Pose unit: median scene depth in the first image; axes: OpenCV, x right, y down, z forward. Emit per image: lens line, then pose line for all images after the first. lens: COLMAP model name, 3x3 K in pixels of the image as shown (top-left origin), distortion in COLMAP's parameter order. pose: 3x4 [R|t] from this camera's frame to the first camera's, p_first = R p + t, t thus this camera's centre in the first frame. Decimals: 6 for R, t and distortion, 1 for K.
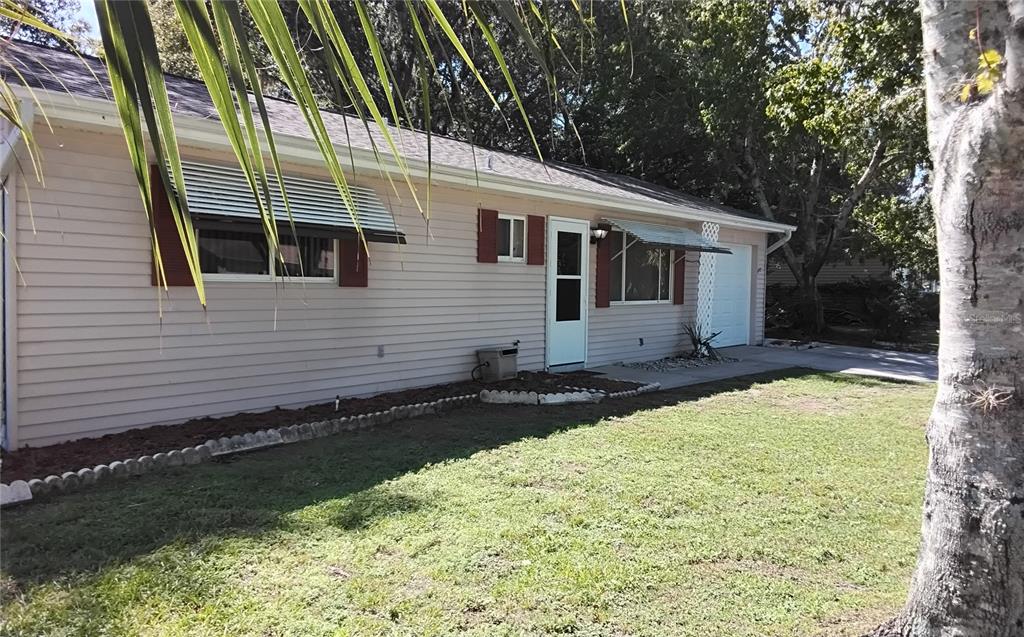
lens RADIAL K [[791.4, 0, 512.0], [0, 791.4, 318.5], [0, 0, 1]] dist [0.121611, -0.182777]
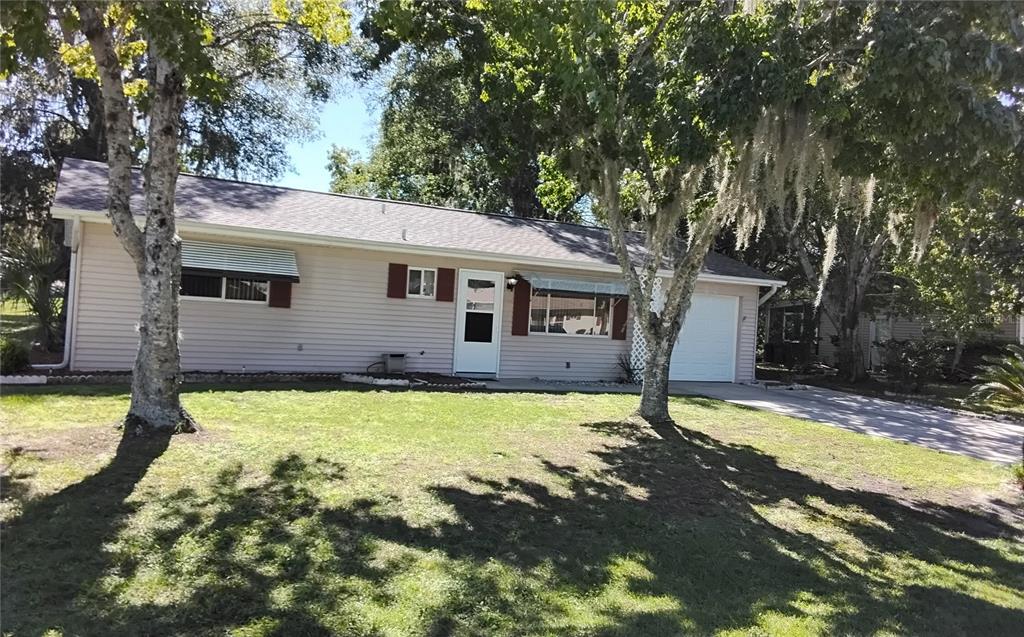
lens RADIAL K [[791.4, 0, 512.0], [0, 791.4, 318.5], [0, 0, 1]] dist [0.121611, -0.182777]
pose [[0.912043, 0.038224, -0.408310, 0.730736], [-0.063898, 0.996732, -0.049420, 0.028149], [0.405087, 0.071164, 0.911505, -0.282626]]
